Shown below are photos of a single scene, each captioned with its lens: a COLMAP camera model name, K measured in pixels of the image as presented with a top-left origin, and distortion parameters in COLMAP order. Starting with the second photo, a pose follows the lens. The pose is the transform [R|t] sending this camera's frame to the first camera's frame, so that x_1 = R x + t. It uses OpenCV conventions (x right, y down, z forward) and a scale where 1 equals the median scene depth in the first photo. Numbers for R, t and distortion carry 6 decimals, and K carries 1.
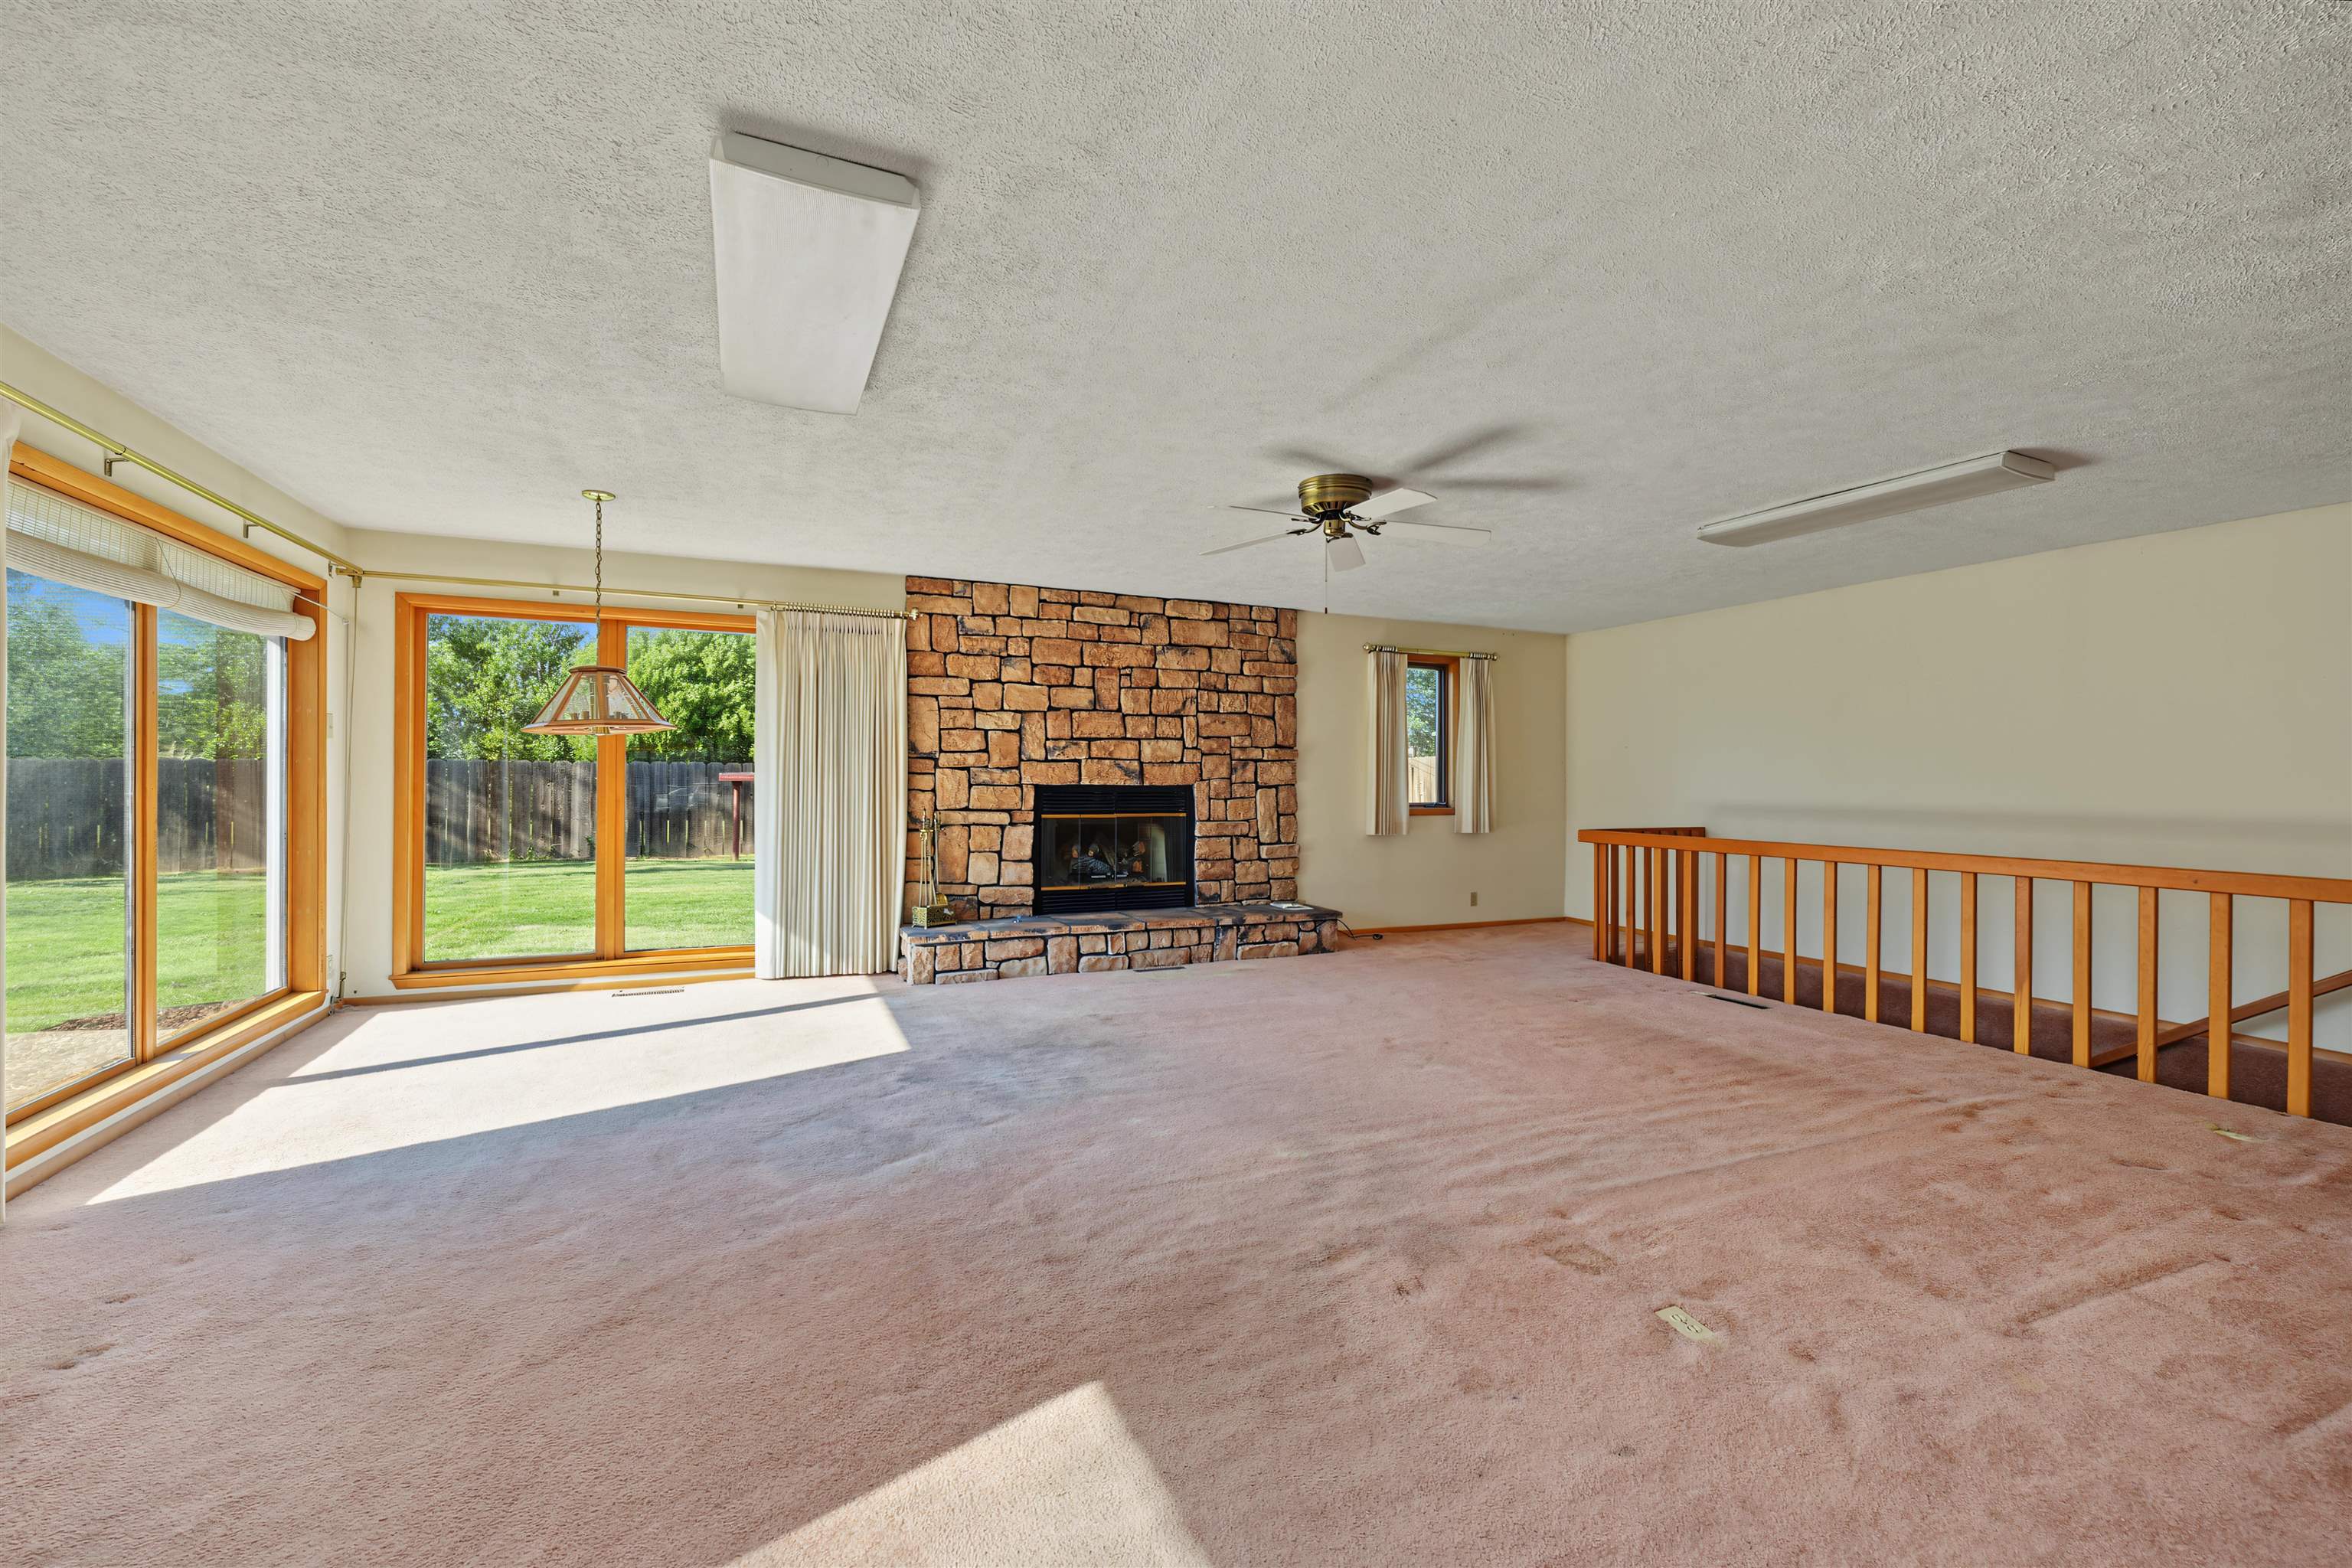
lens RADIAL K [[961.0, 0, 1176.0], [0, 961.0, 784.0], [0, 0, 1]] dist [-0.000397, -0.000032]
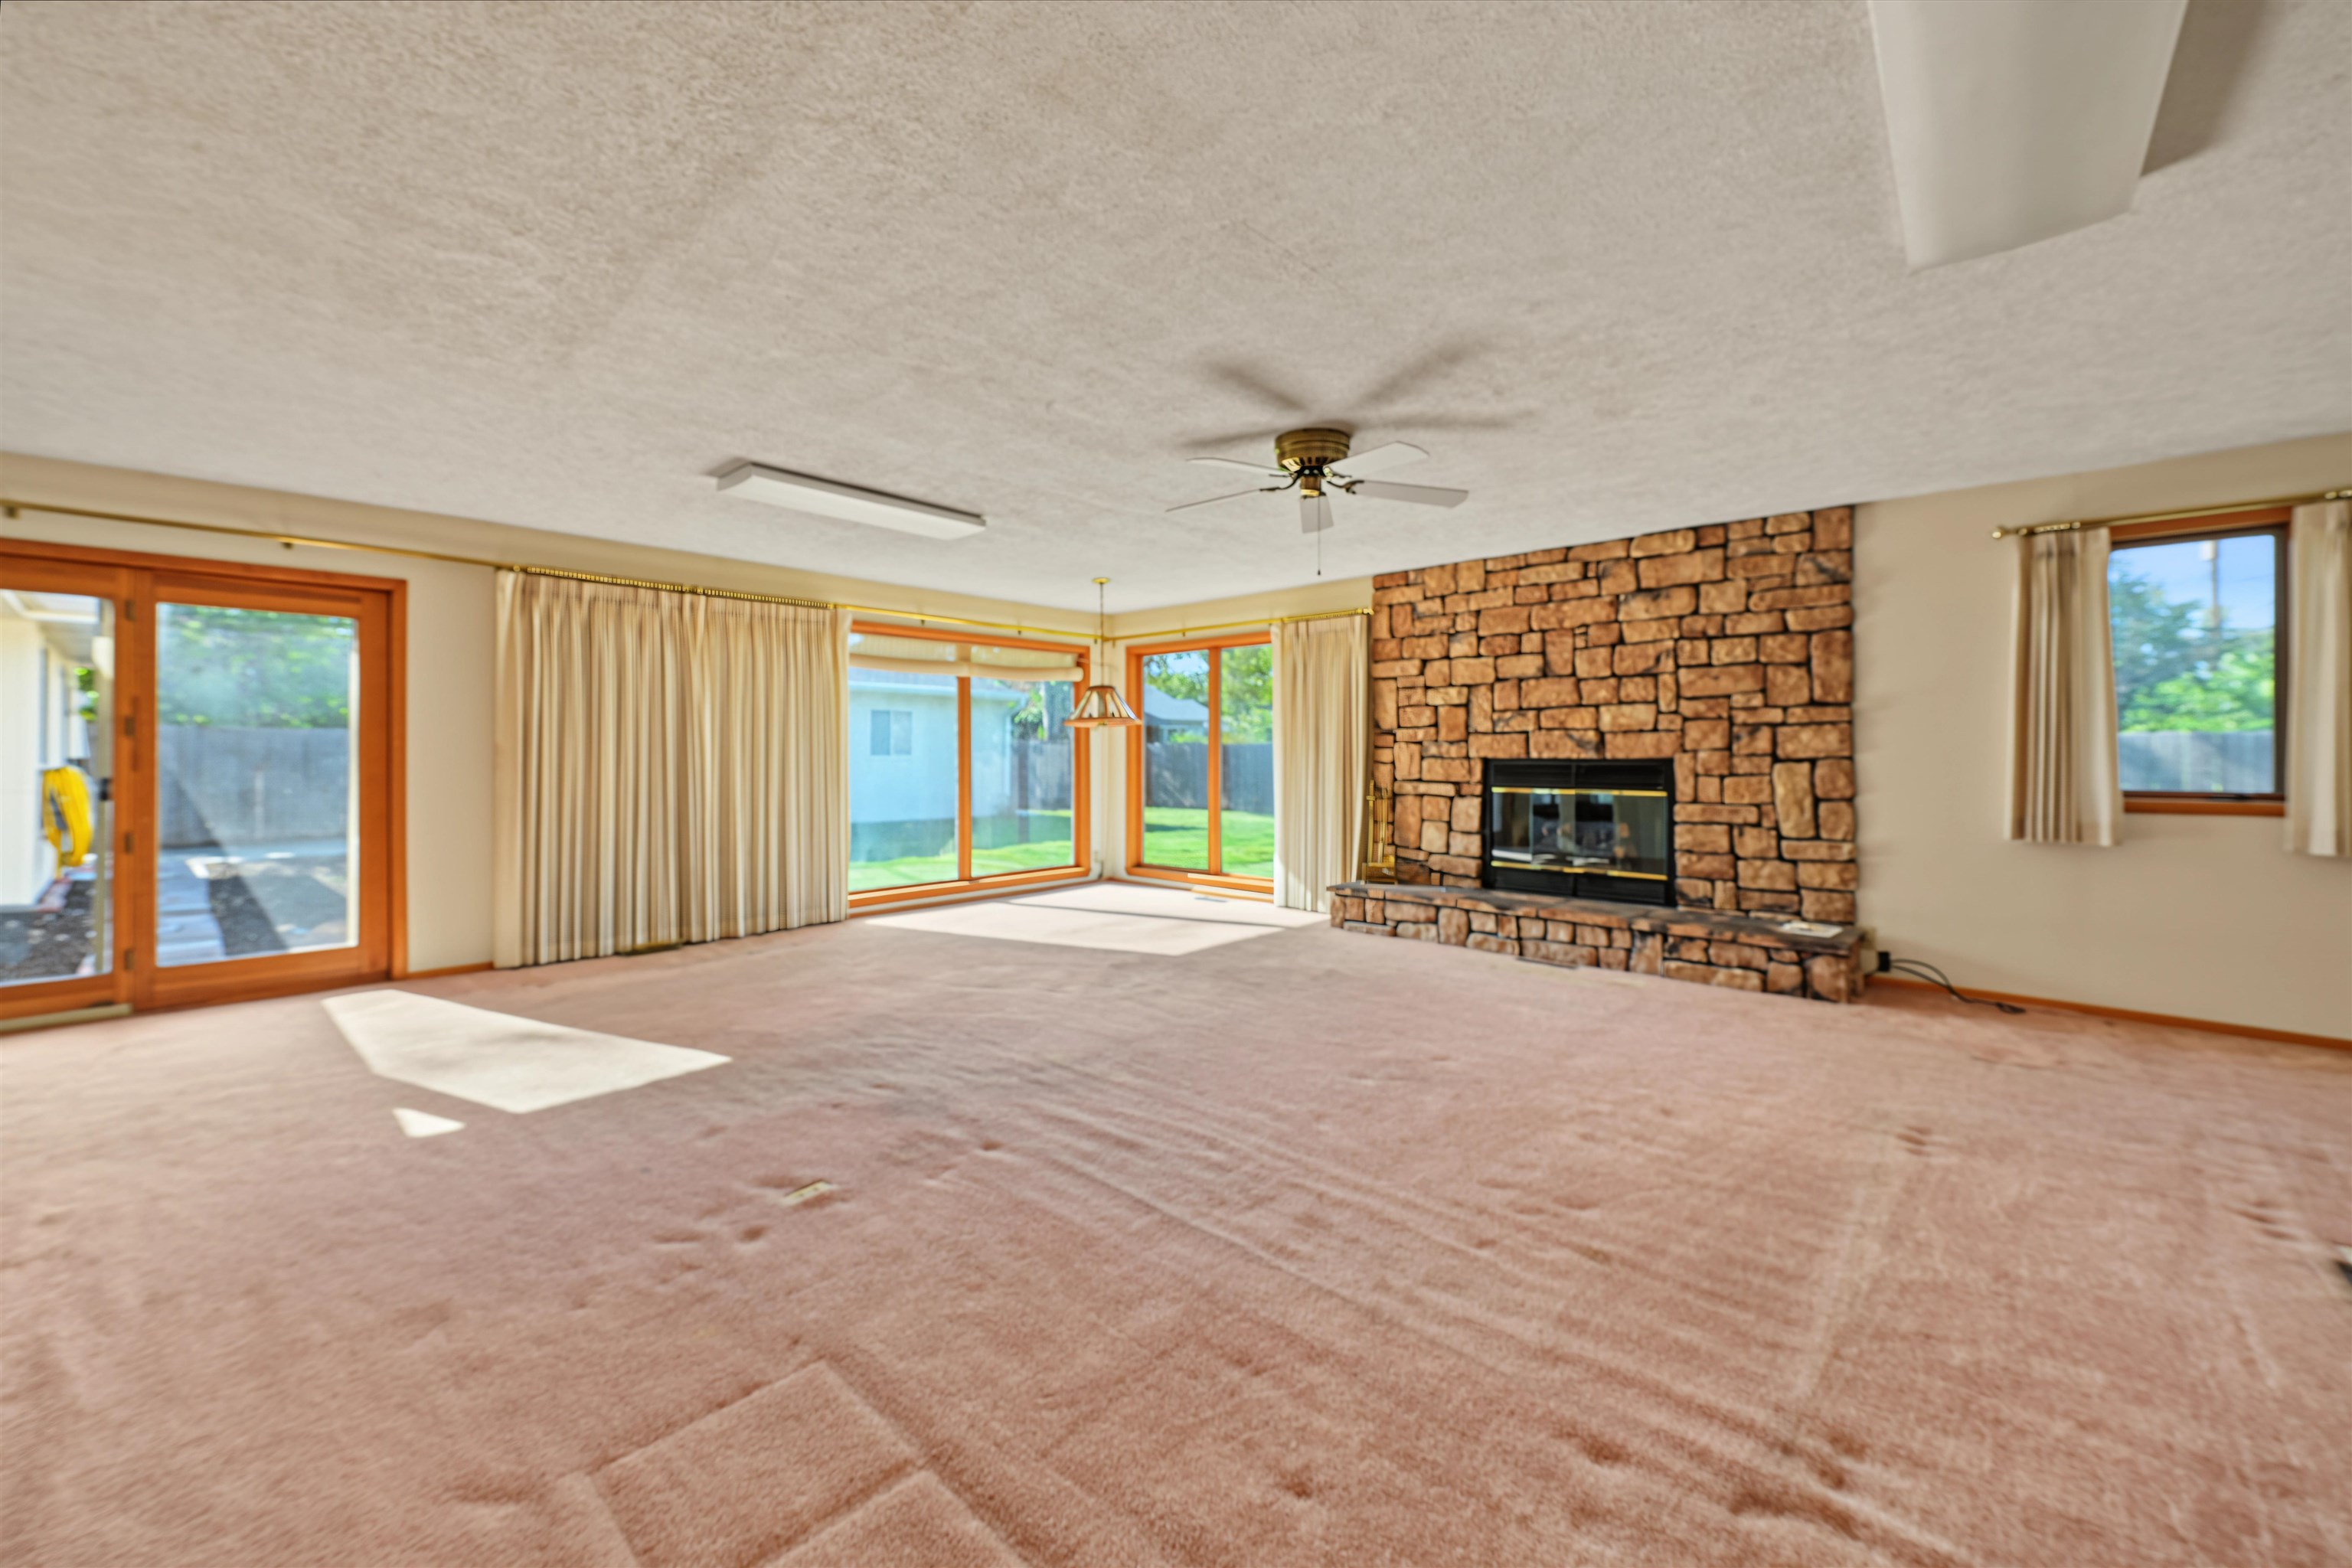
lens RADIAL K [[927.6, 0, 1173.1], [0, 927.6, 754.4], [0, 0, 1]] dist [0.000755, 0.000040]
pose [[0.403191, -0.005058, -0.915102, 0.606976], [-0.002213, 0.999976, -0.006503, 0.004492], [0.915113, 0.004647, 0.403170, 0.319804]]
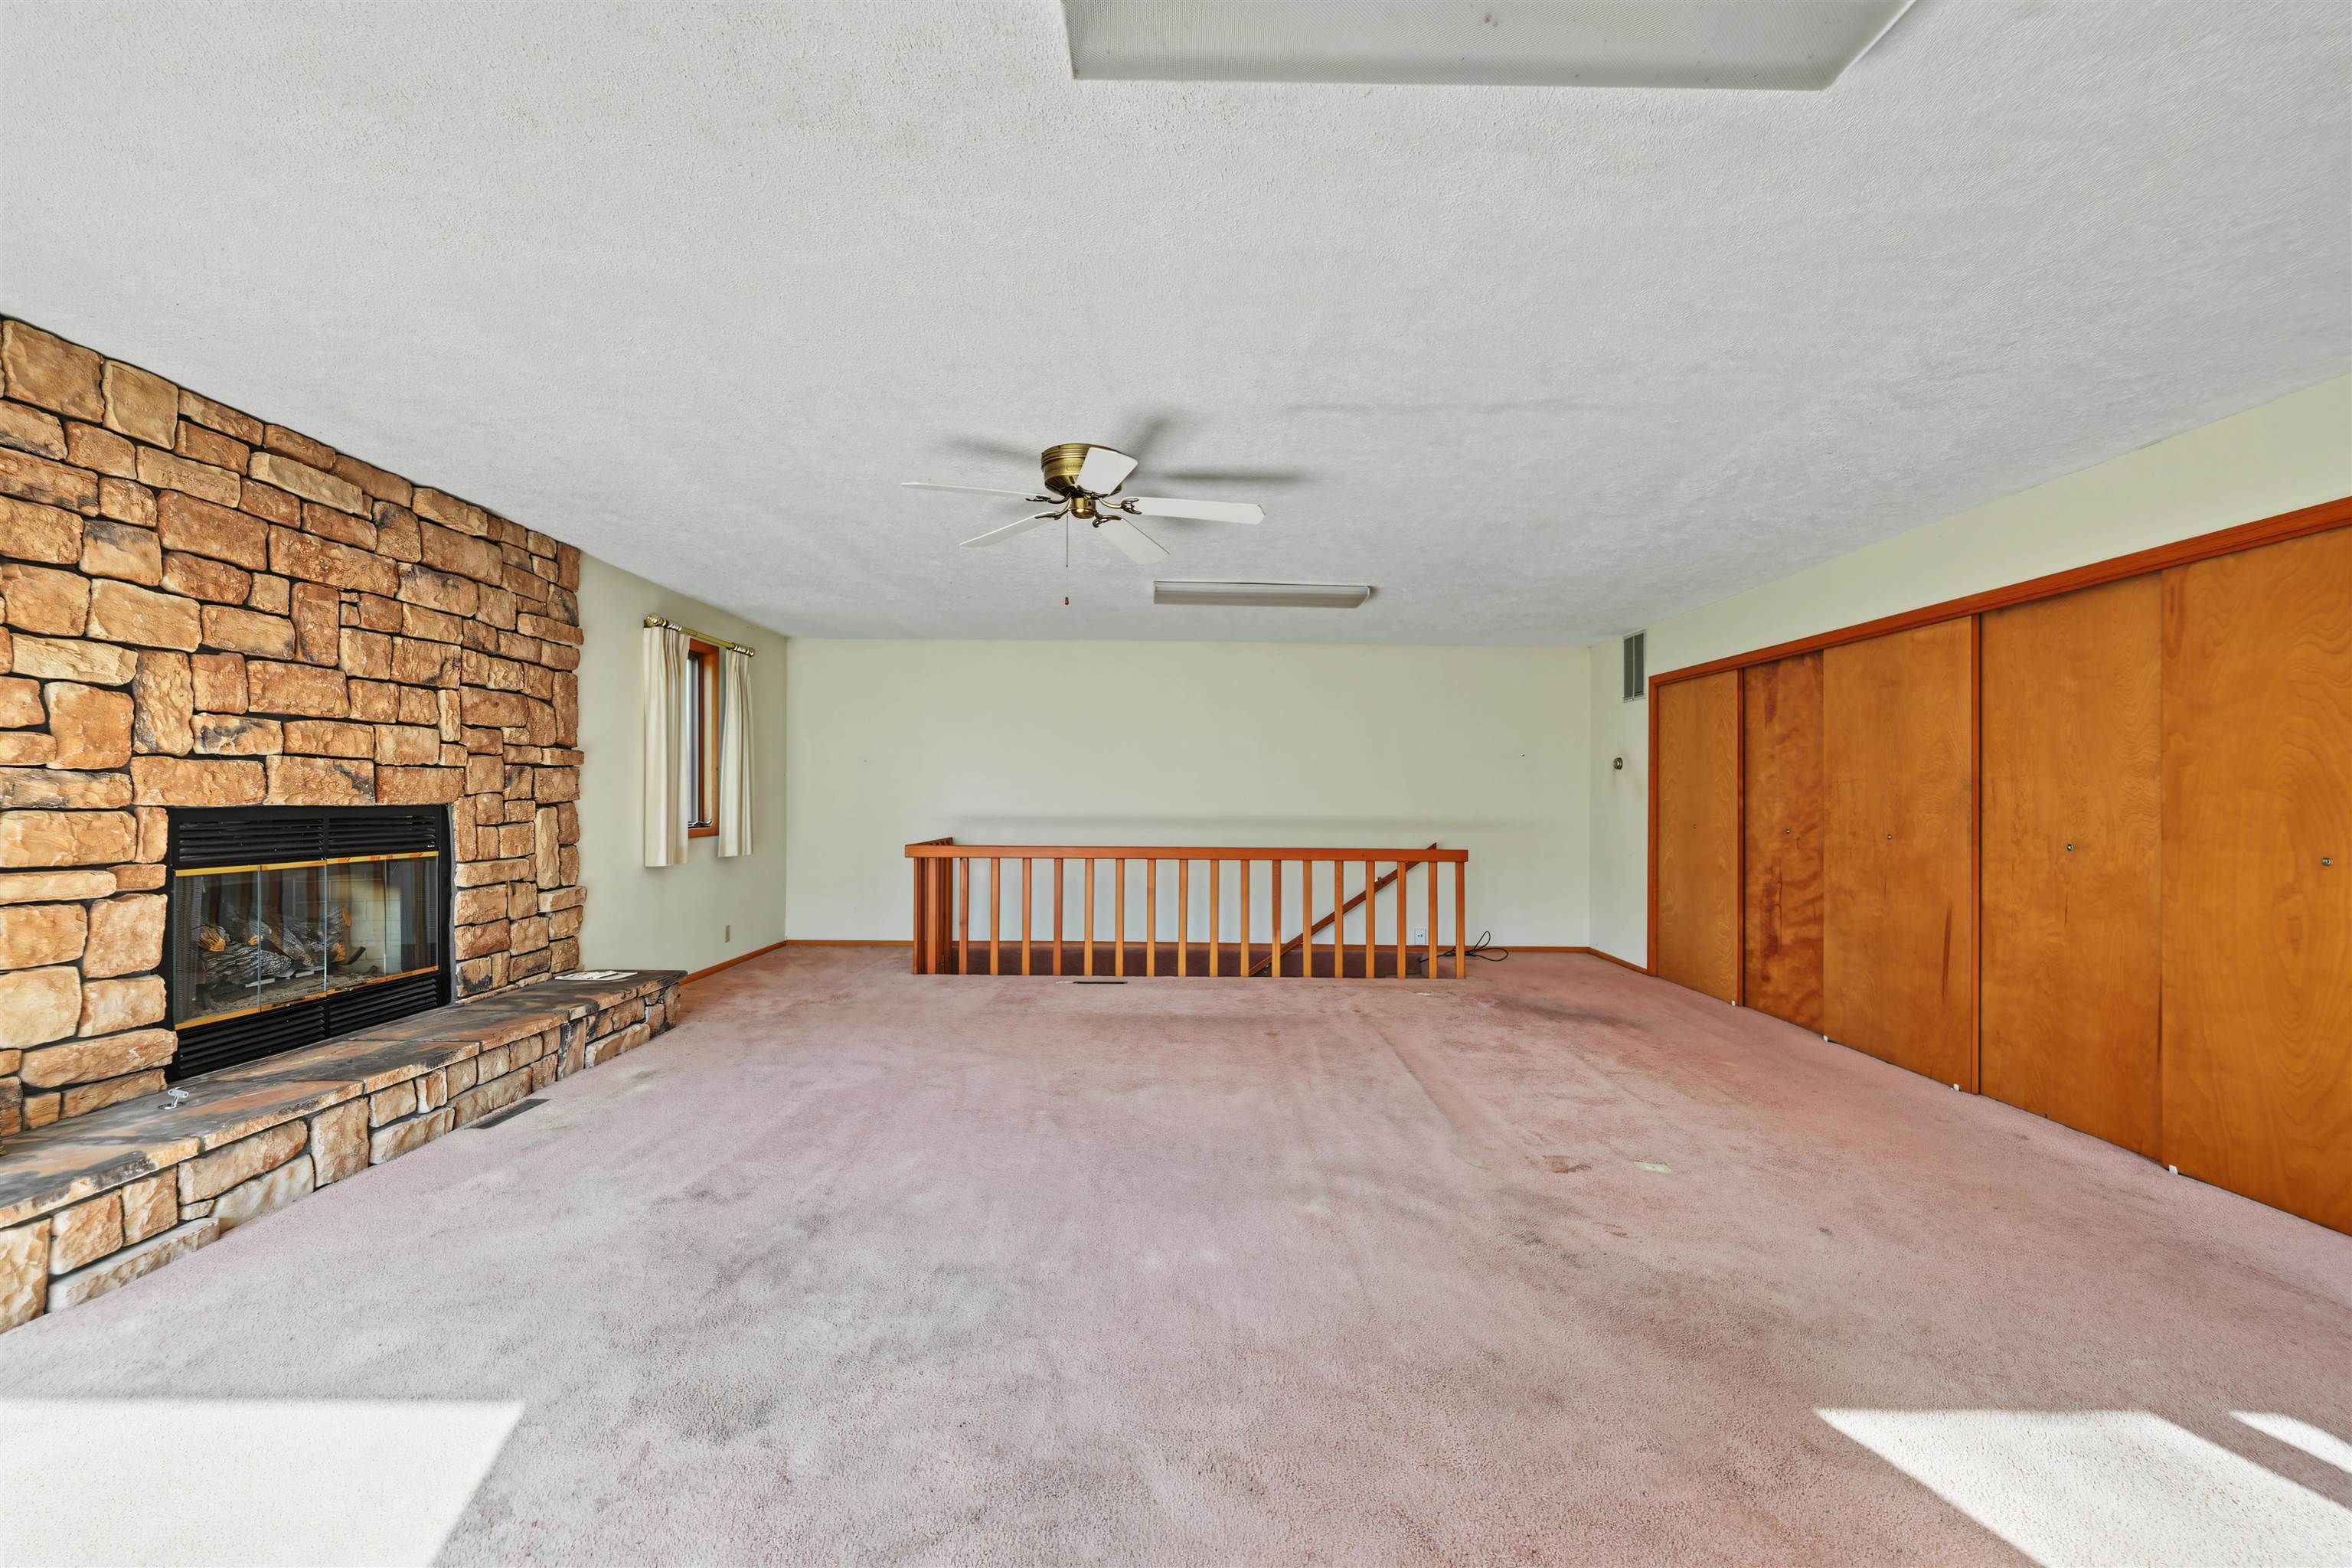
lens RADIAL K [[954.5, 0, 1172.7], [0, 954.5, 796.7], [0, 0, 1]] dist [0.000653, 0.000122]
pose [[0.404725, -0.003826, 0.914431, -0.375323], [0.001233, 0.999993, 0.003639, -0.005410], [-0.914438, -0.000346, 0.404727, 0.366316]]
